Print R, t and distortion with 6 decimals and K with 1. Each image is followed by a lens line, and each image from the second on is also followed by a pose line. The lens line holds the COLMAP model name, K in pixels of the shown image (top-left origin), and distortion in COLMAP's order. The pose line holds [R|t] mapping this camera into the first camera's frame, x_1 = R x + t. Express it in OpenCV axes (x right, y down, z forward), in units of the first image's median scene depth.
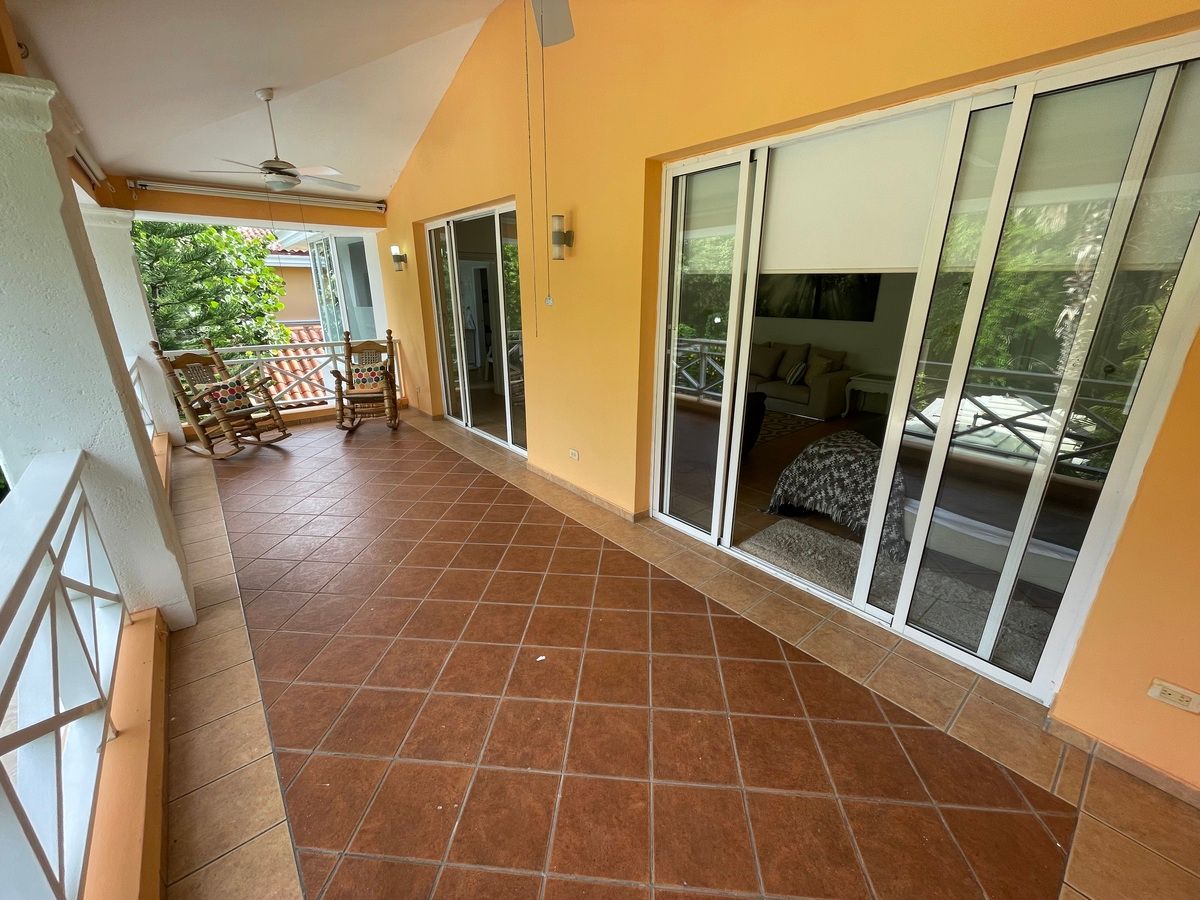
lens RADIAL K [[483.1, 0, 600.0], [0, 483.1, 450.0], [0, 0, 1]] dist [-0.001396, -0.000476]
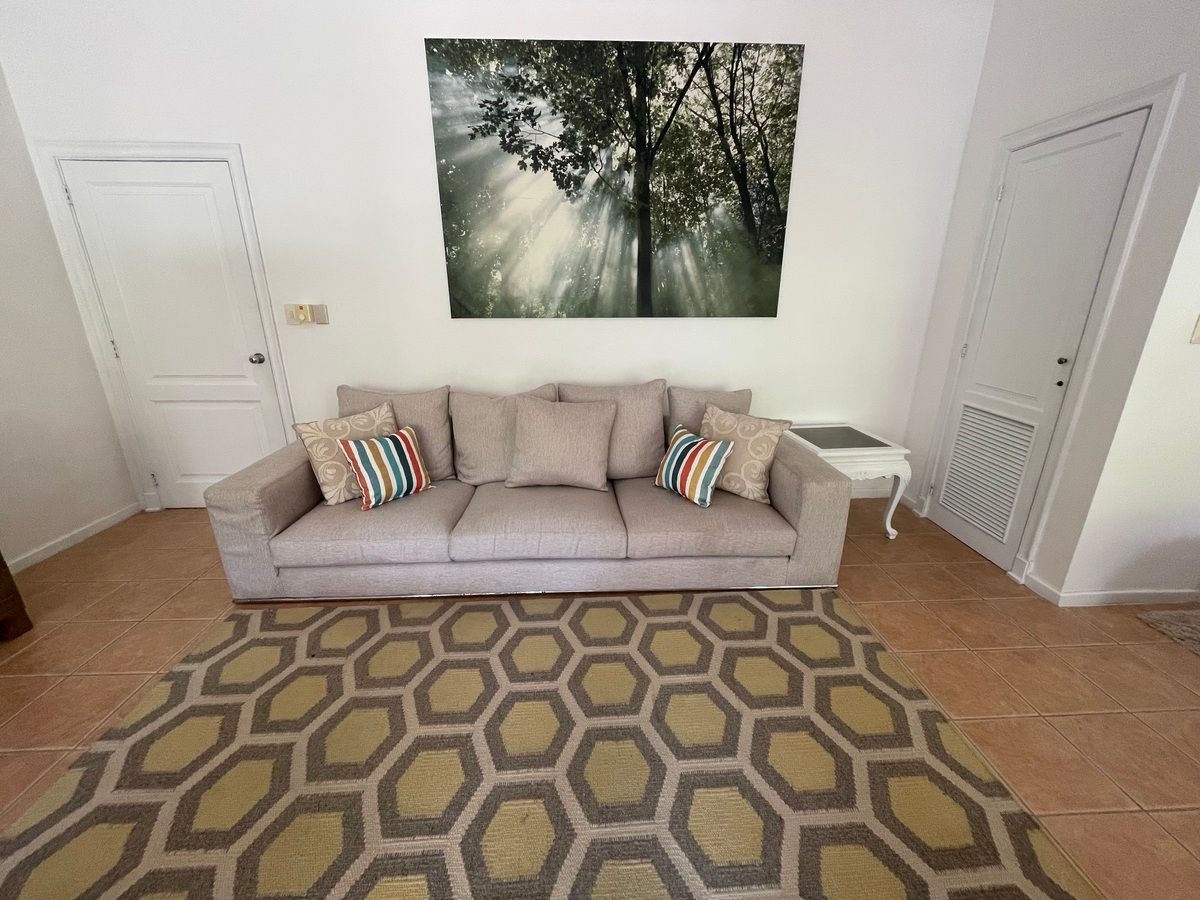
lens RADIAL K [[483.1, 0, 600.0], [0, 483.1, 450.0], [0, 0, 1]] dist [-0.001396, -0.000476]
pose [[0.612704, -0.249115, 0.750023, 0.092796], [0.250909, 0.961239, 0.114298, -0.227478], [-0.749425, 0.118157, 0.651461, 0.801735]]
